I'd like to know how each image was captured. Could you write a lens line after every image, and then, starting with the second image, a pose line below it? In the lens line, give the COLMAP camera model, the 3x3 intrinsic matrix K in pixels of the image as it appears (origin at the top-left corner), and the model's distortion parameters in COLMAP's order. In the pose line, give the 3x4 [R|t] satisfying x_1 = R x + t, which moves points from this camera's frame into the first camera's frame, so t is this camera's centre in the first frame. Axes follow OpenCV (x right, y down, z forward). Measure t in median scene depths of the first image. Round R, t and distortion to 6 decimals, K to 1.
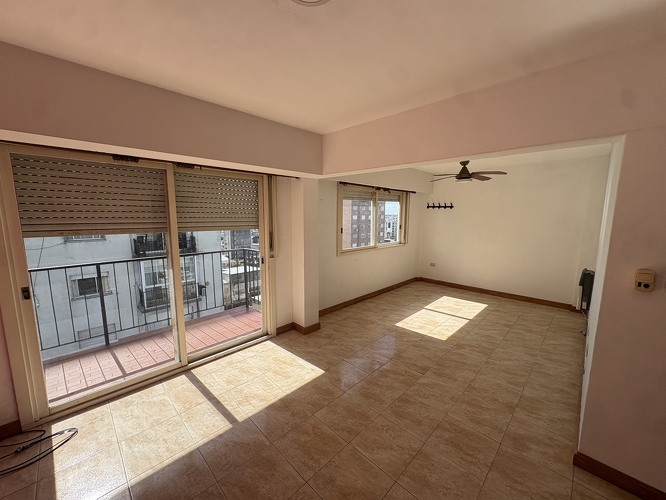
lens RADIAL K [[265.4, 0, 332.0], [0, 265.4, 249.4], [0, 0, 1]] dist [-0.001015, 0.000453]
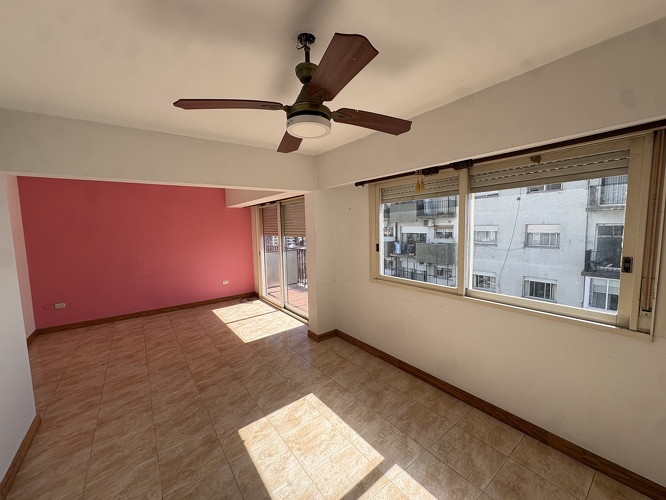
lens RADIAL K [[265.4, 0, 332.8], [0, 265.4, 248.0], [0, 0, 1]] dist [-0.001015, 0.000453]
pose [[-0.144274, 0.082339, -0.986106, 0.838580], [-0.109859, 0.989039, 0.098657, -0.139869], [0.983421, 0.122566, -0.133647, 1.083862]]
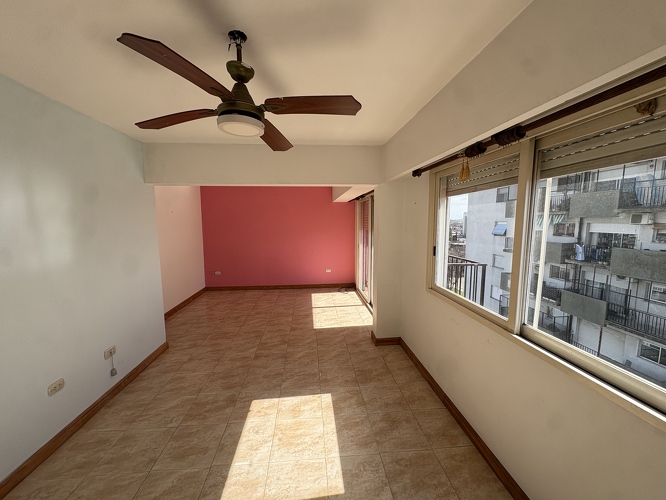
lens RADIAL K [[265.4, 0, 332.7], [0, 265.4, 247.9], [0, 0, 1]] dist [-0.001015, 0.000453]
pose [[-0.643758, 0.077628, -0.761281, 0.688803], [-0.102338, 0.977171, 0.186182, -0.179108], [0.758355, 0.197764, -0.621118, 1.320380]]
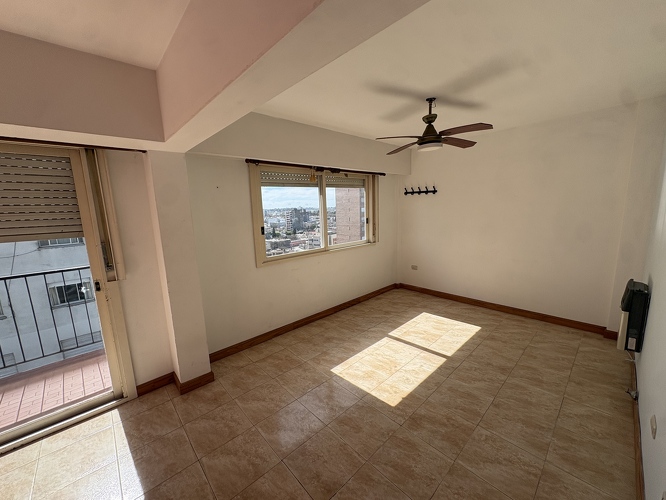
lens RADIAL K [[265.4, 0, 332.7], [0, 265.4, 249.6], [0, 0, 1]] dist [-0.001015, 0.000453]
pose [[0.998329, -0.032877, -0.047523, 0.281262], [0.034079, 0.999114, 0.024708, -0.034775], [0.046669, -0.026286, 0.998565, 0.338180]]
